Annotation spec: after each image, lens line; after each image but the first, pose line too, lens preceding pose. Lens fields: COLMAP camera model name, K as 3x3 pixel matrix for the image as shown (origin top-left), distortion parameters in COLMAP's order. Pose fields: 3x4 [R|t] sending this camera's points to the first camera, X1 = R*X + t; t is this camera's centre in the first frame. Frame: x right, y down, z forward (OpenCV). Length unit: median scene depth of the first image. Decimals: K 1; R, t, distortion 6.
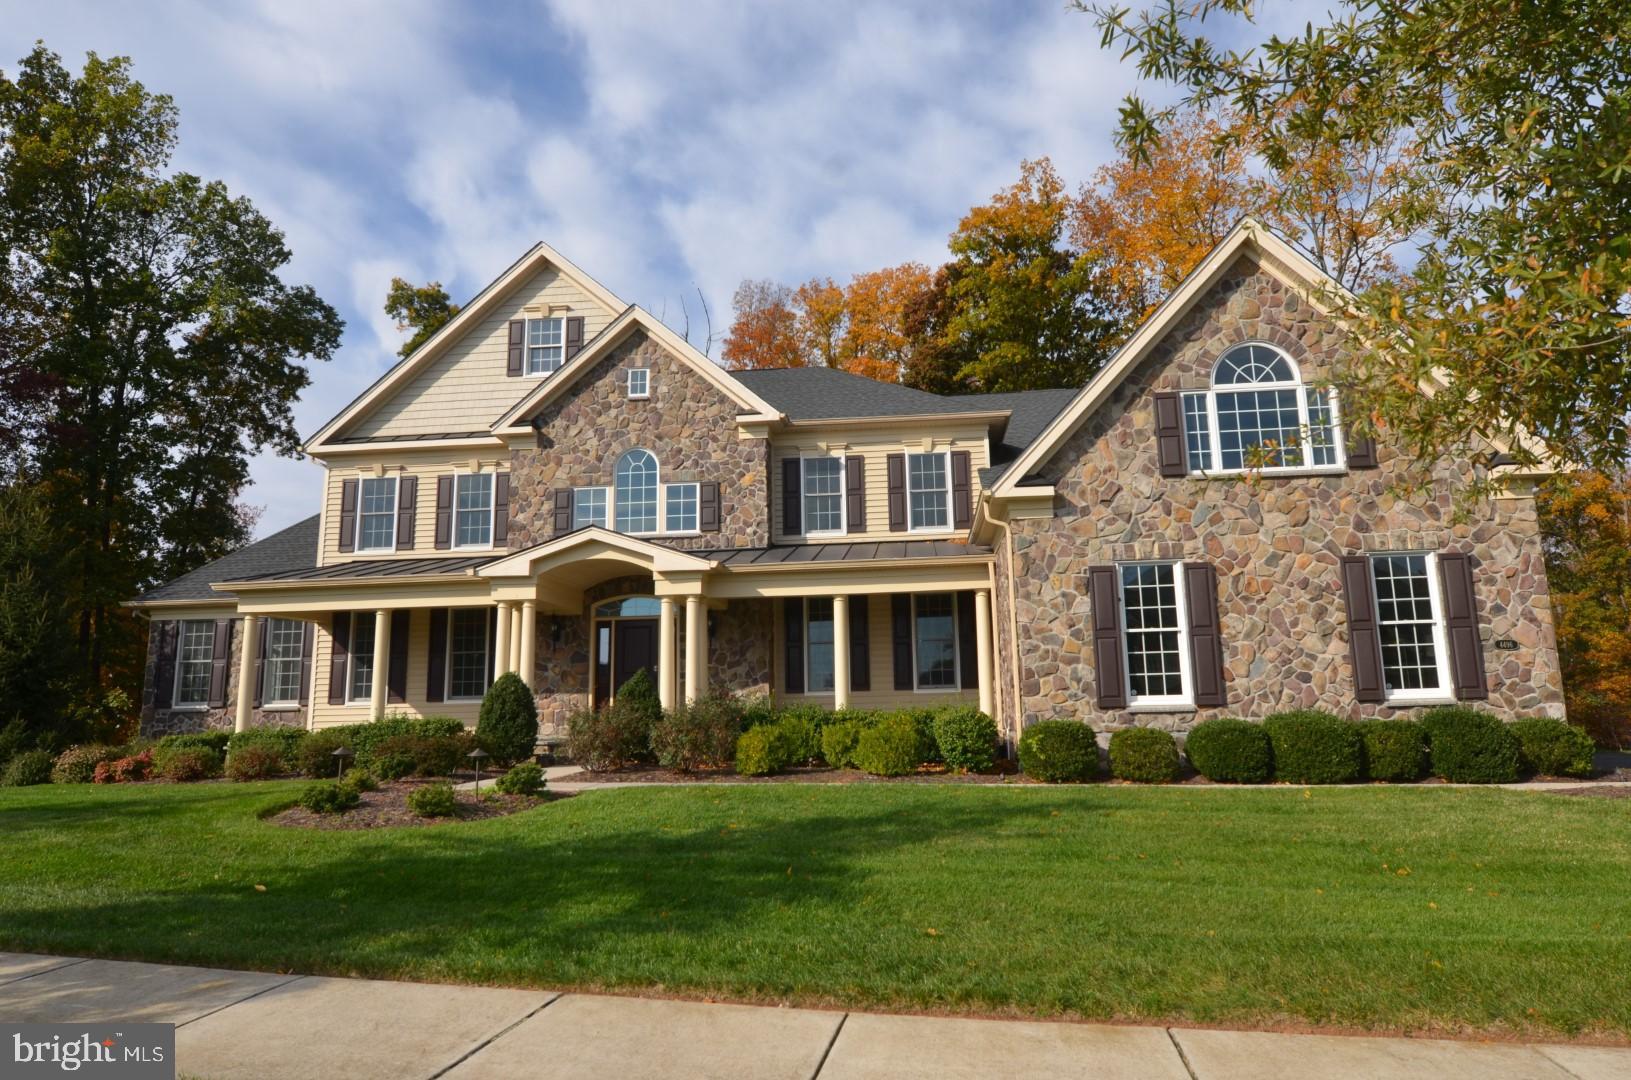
lens RADIAL K [[972.4, 0, 819.8], [0, 972.4, 538.2], [0, 0, 1]] dist [-0.010857, -0.002453]
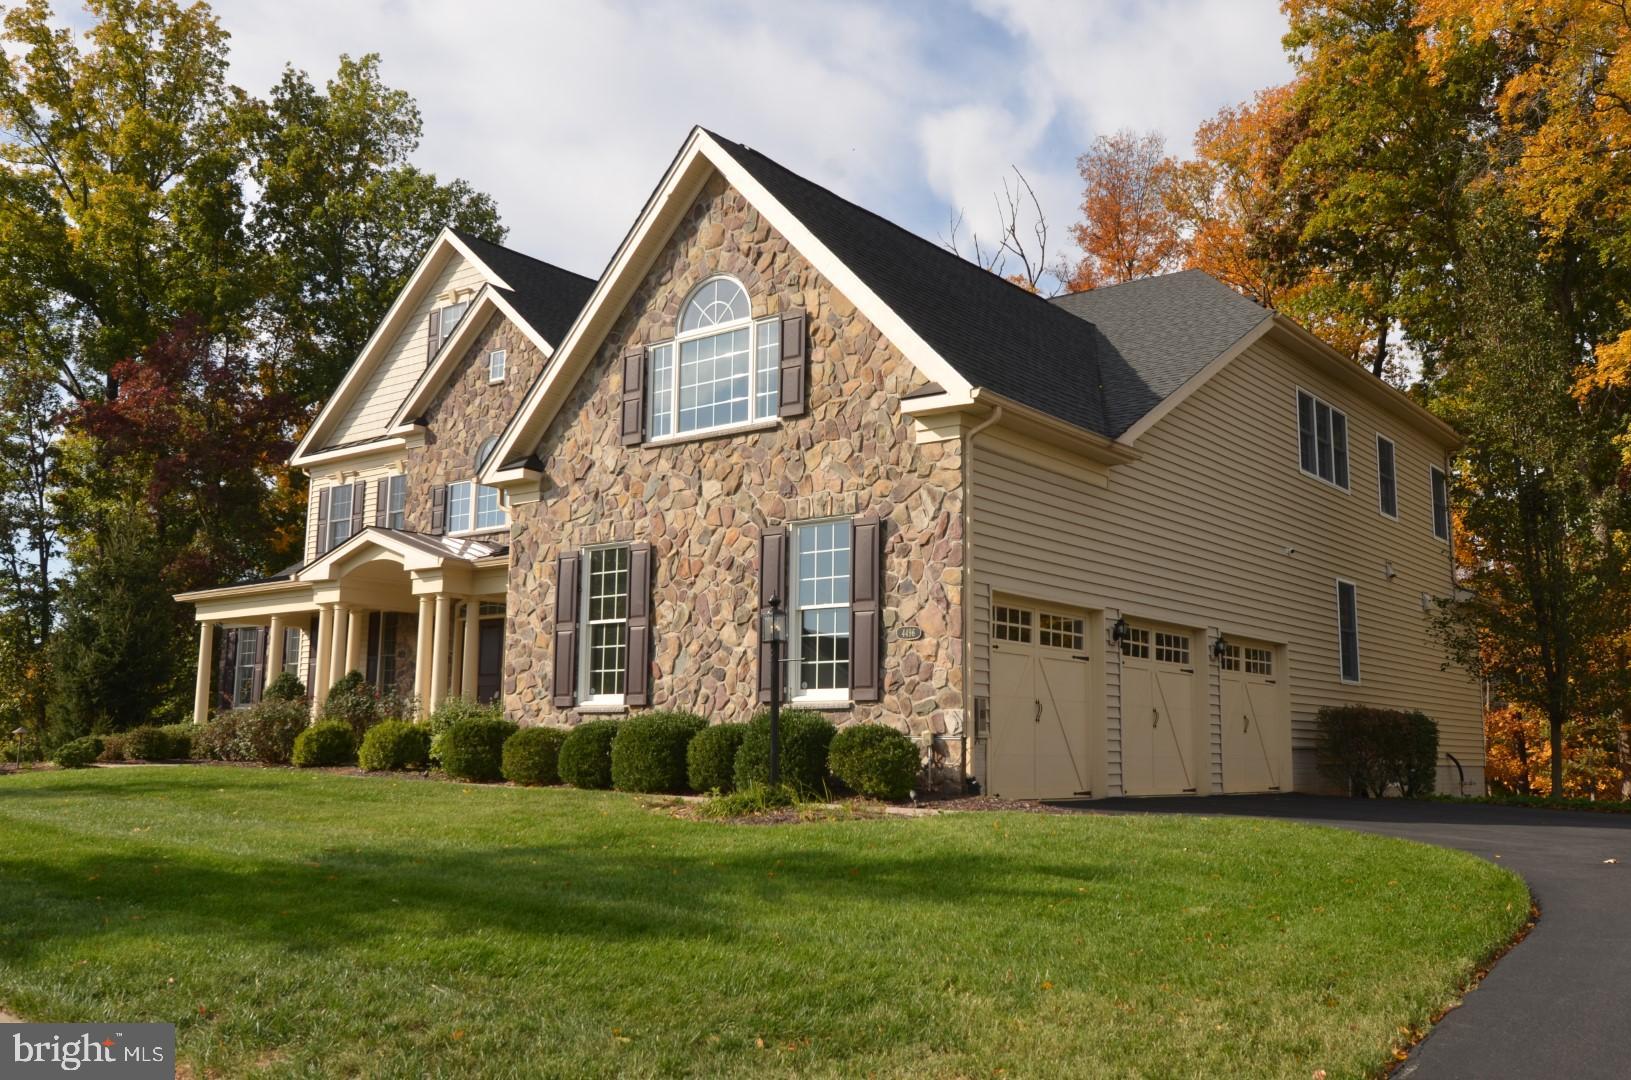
lens RADIAL K [[1429.6, 0, 815.5], [0, 1429.6, 540.0], [0, 0, 1]] dist [-0.008200, -0.001257]
pose [[0.843625, -0.048057, -0.534778, 0.943744], [0.063087, 0.997960, 0.009841, 0.014868], [0.533214, -0.042039, 0.844935, -0.003343]]
